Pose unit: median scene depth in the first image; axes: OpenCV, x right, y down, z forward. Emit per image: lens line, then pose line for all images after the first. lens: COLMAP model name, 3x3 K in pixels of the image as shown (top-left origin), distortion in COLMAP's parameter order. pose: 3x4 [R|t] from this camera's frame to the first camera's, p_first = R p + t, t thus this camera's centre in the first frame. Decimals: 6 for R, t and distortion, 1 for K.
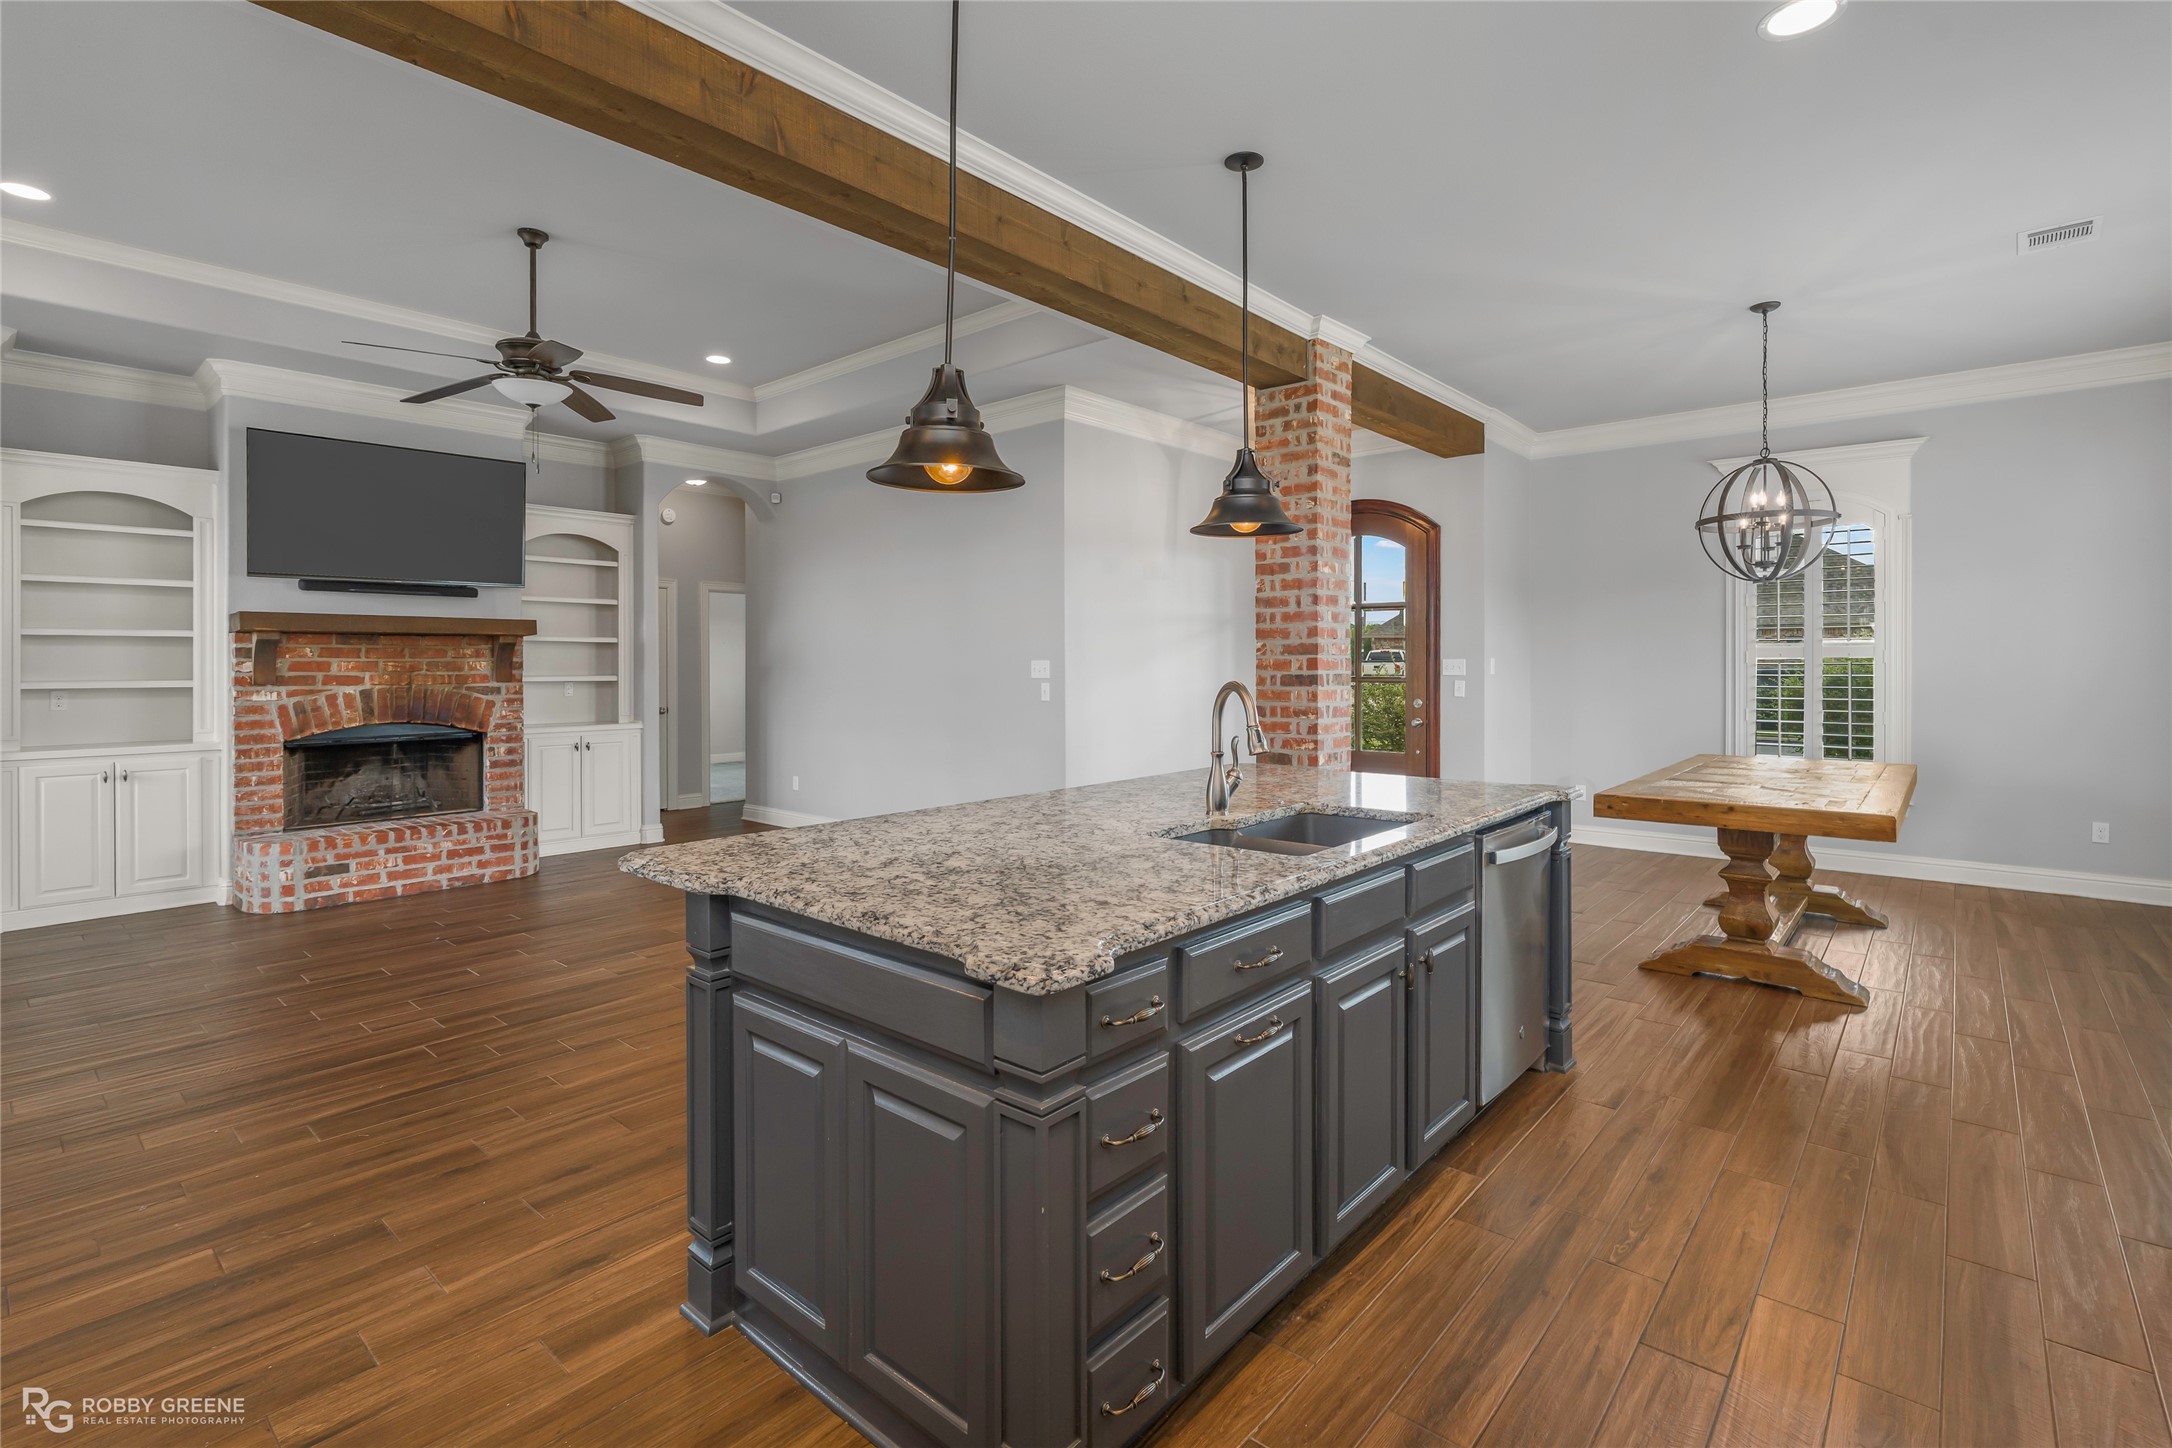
lens RADIAL K [[1004.8, 0, 1080.1], [0, 1004.8, 672.8], [0, 0, 1]] dist [-0.002093, -0.000091]
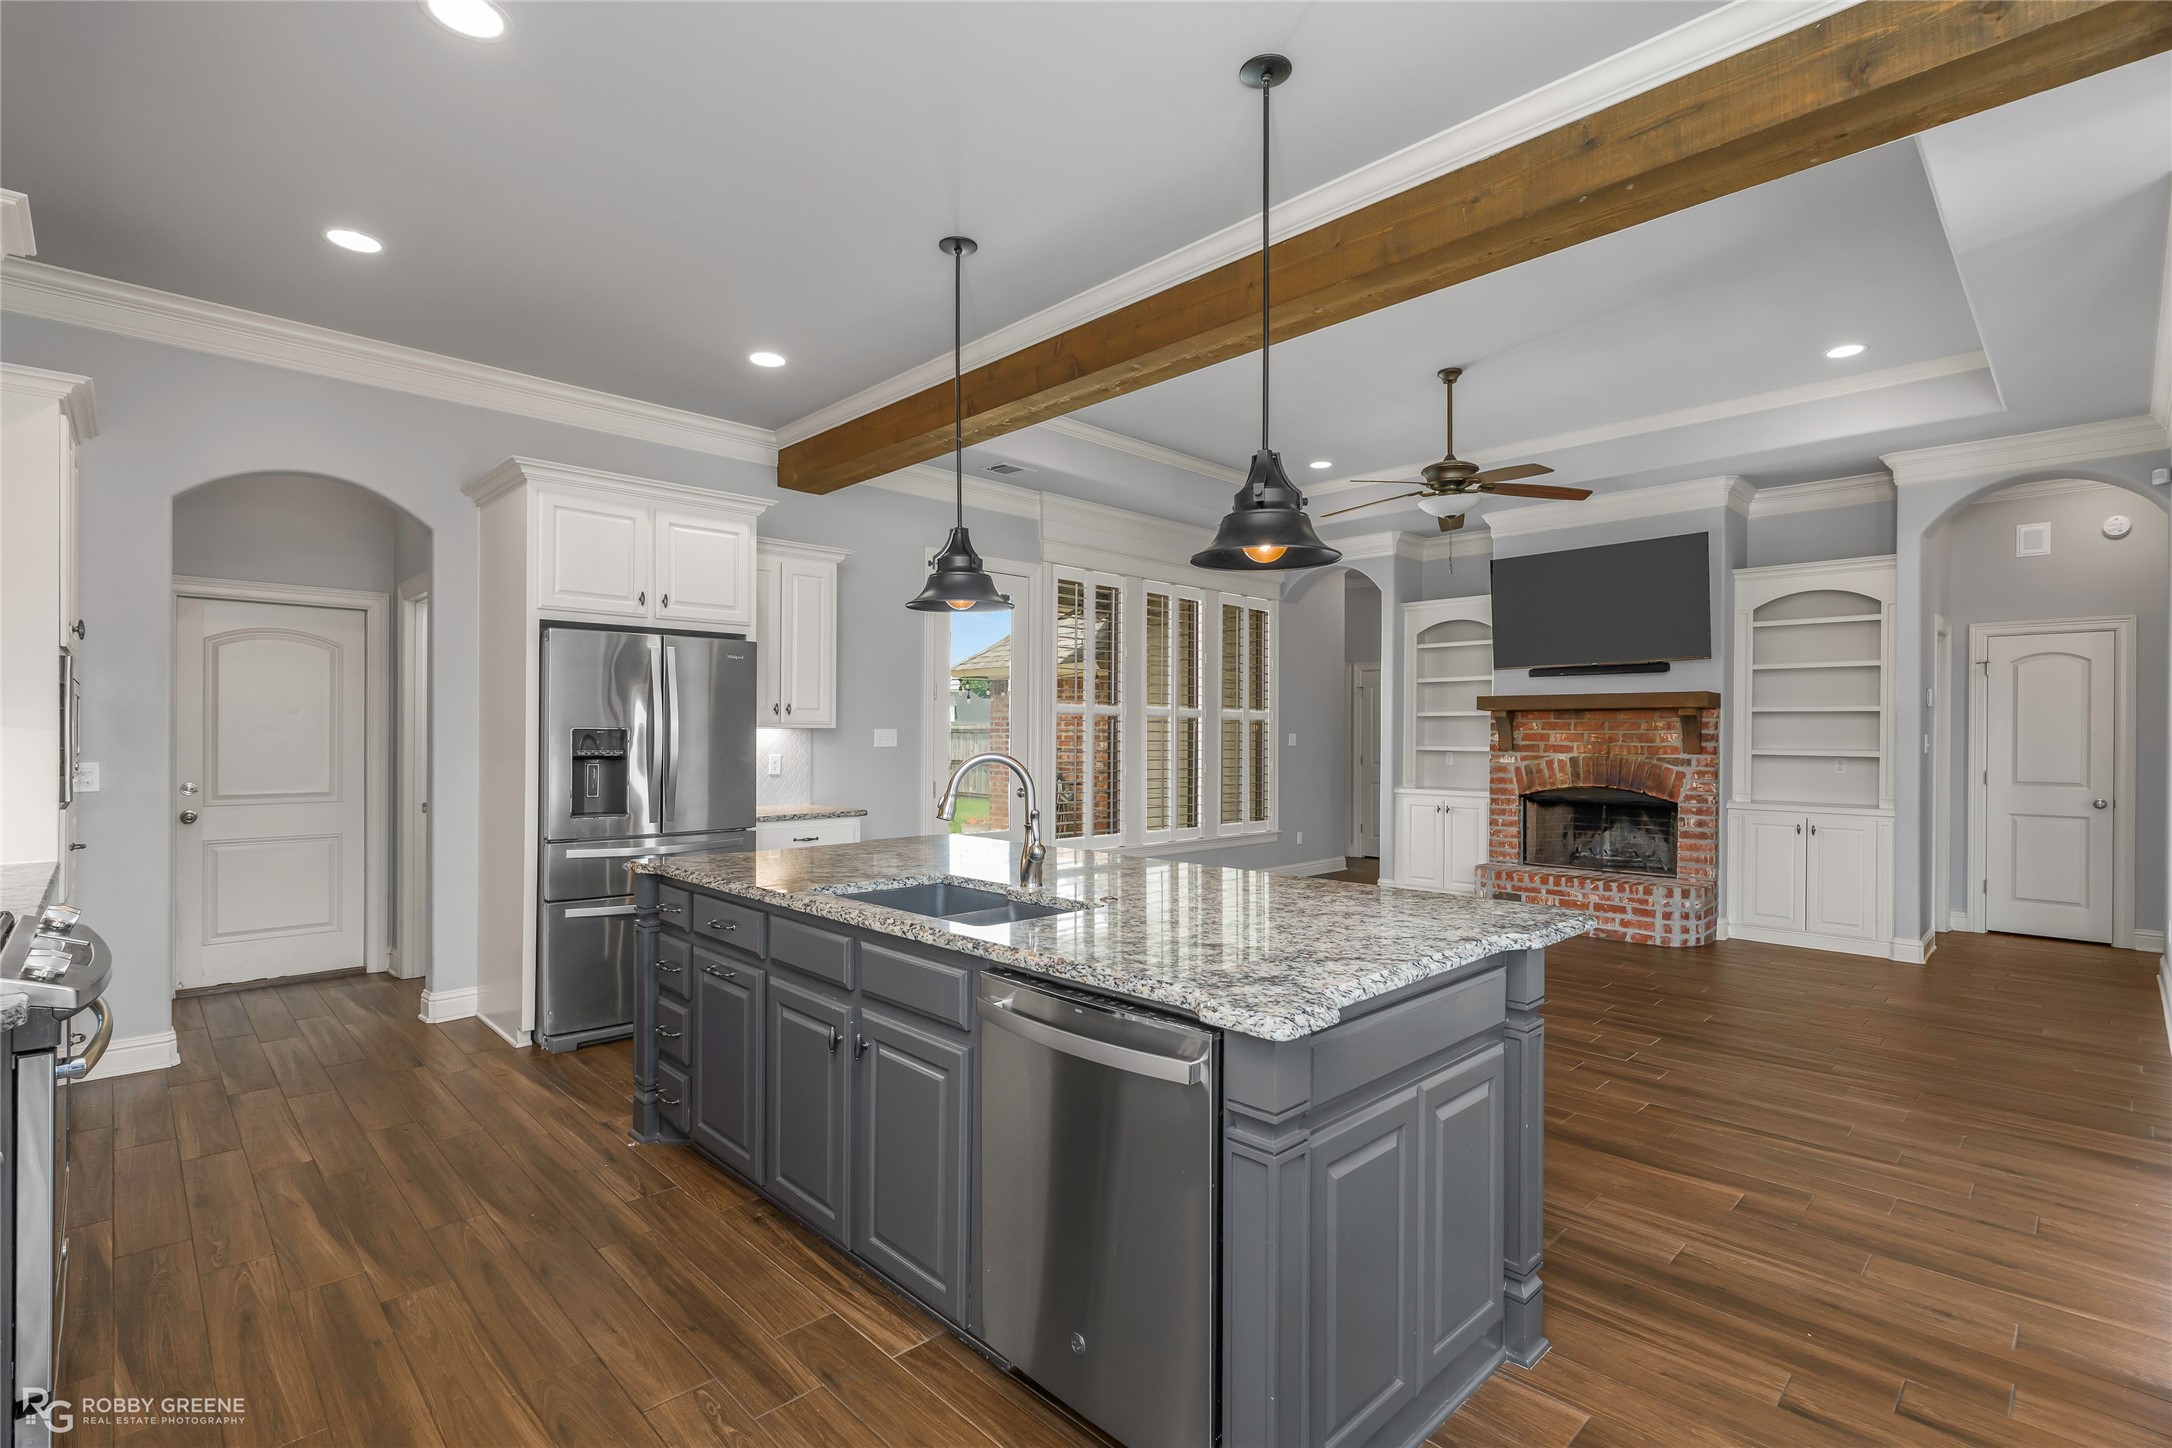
lens RADIAL K [[1004.8, 0, 1092.7], [0, 1004.8, 731.1], [0, 0, 1]] dist [-0.002093, -0.000091]
pose [[-0.077505, -0.001222, -0.996991, 0.520314], [-0.014221, 0.999899, -0.000120, -0.005652], [0.996891, 0.014169, -0.077515, 0.523107]]
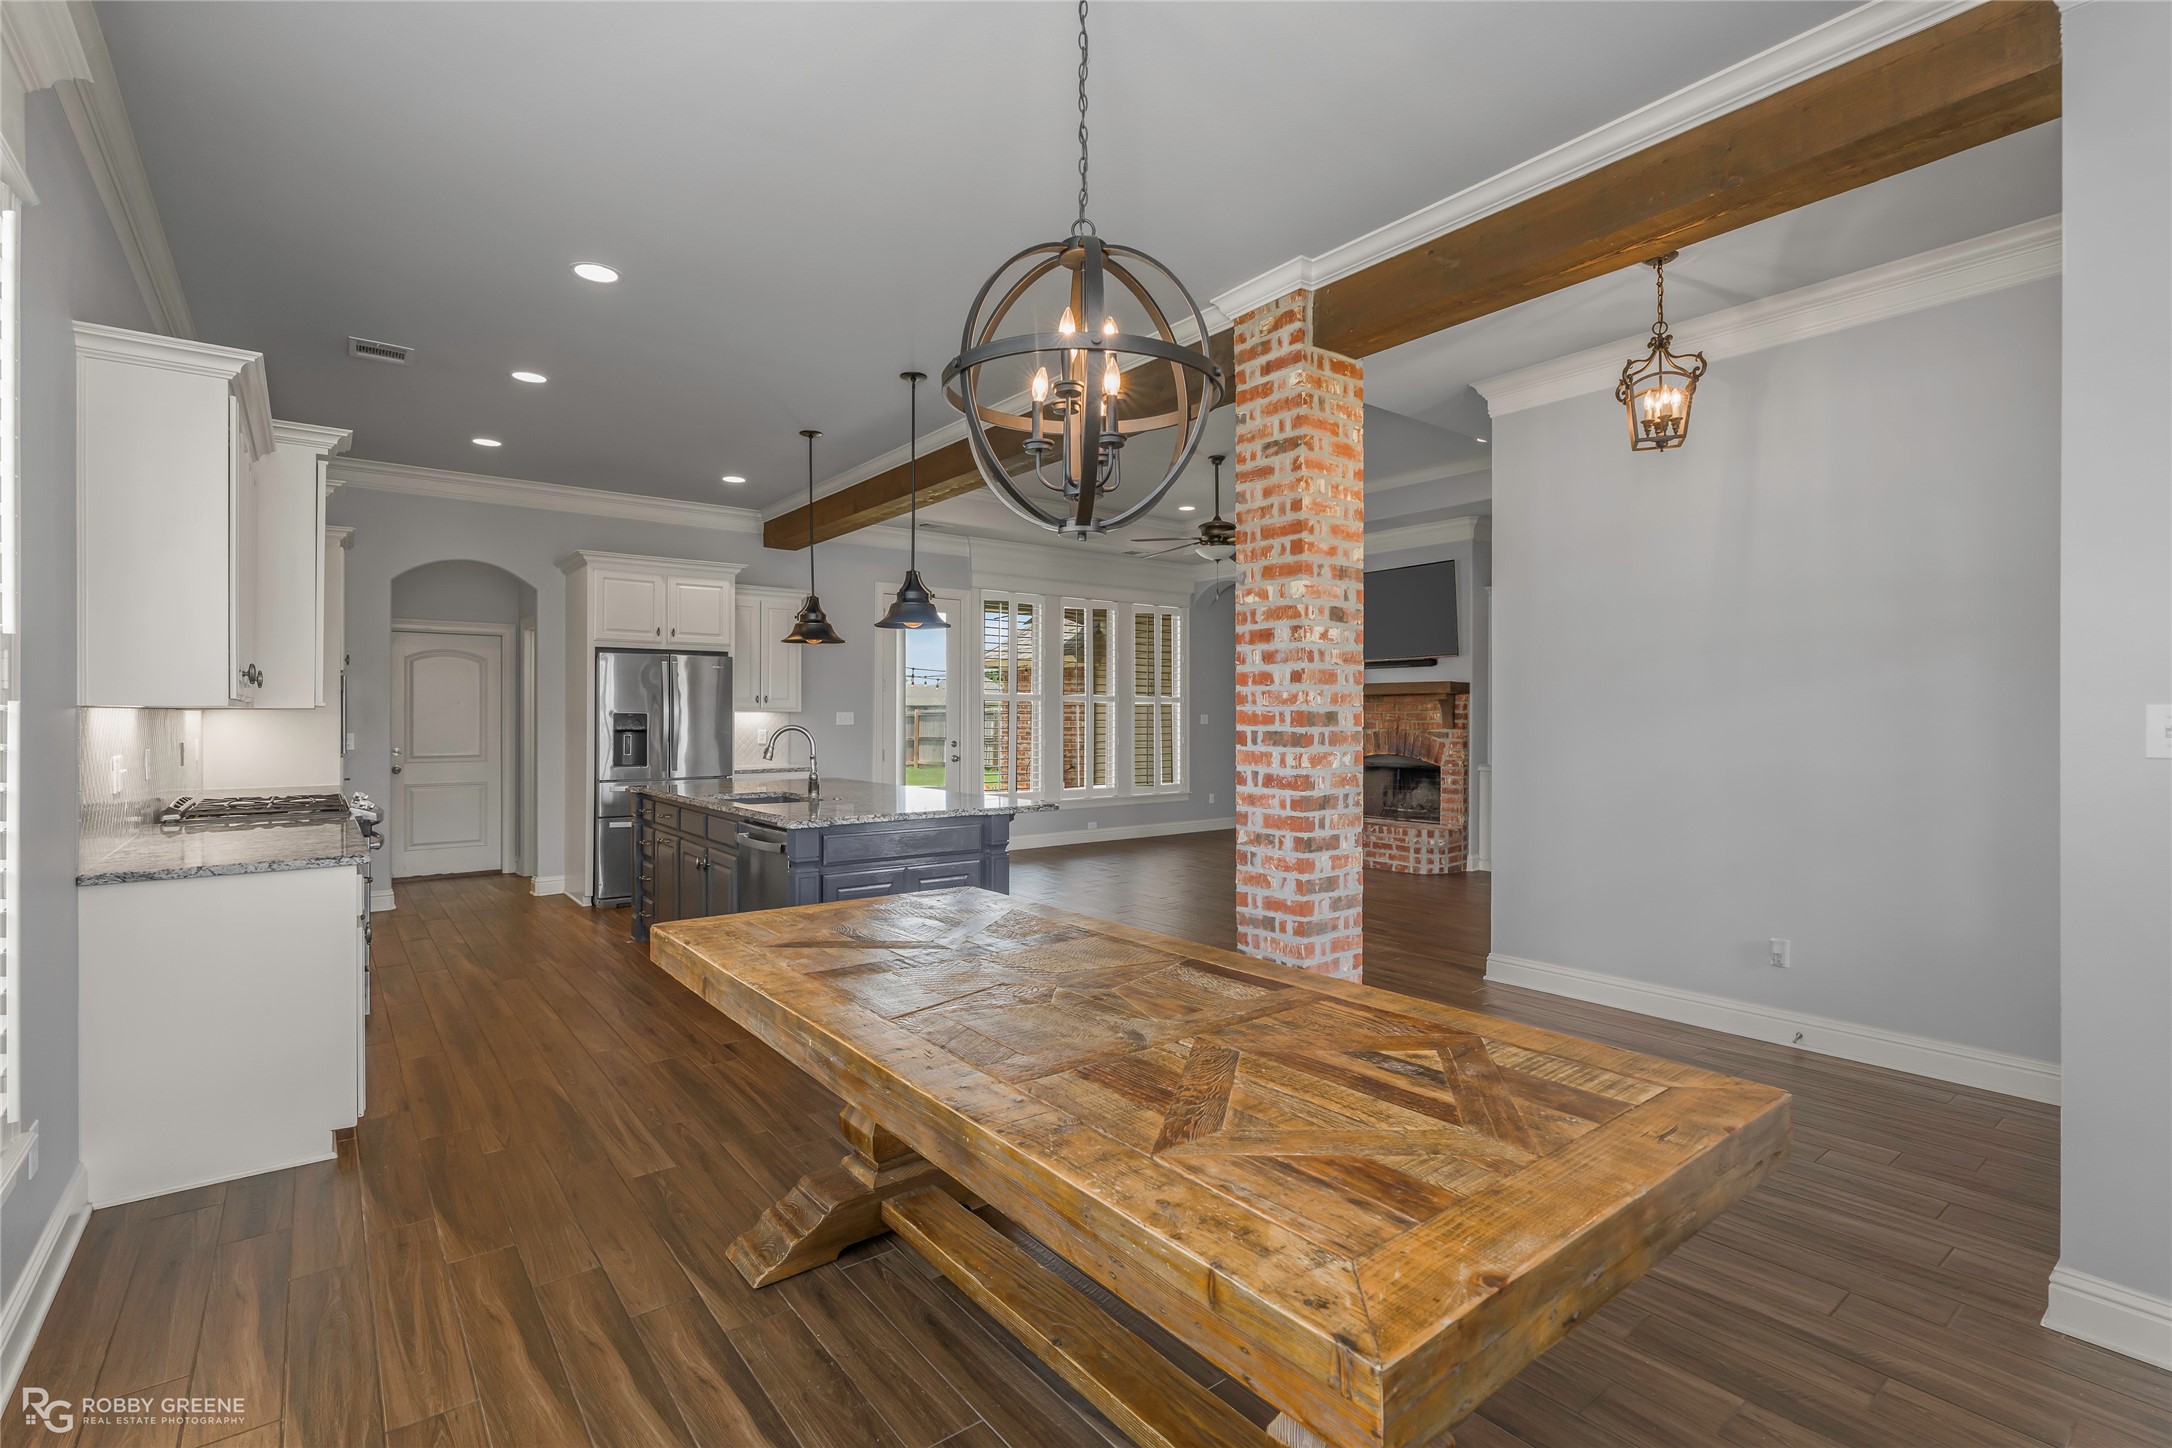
lens RADIAL K [[1004.8, 0, 1101.3], [0, 1004.8, 712.7], [0, 0, 1]] dist [-0.002093, -0.000091]
pose [[-0.182746, -0.000364, -0.983160, 0.880260], [-0.010066, 0.999948, 0.001501, -0.010435], [0.983109, 0.010171, -0.182740, 0.866865]]
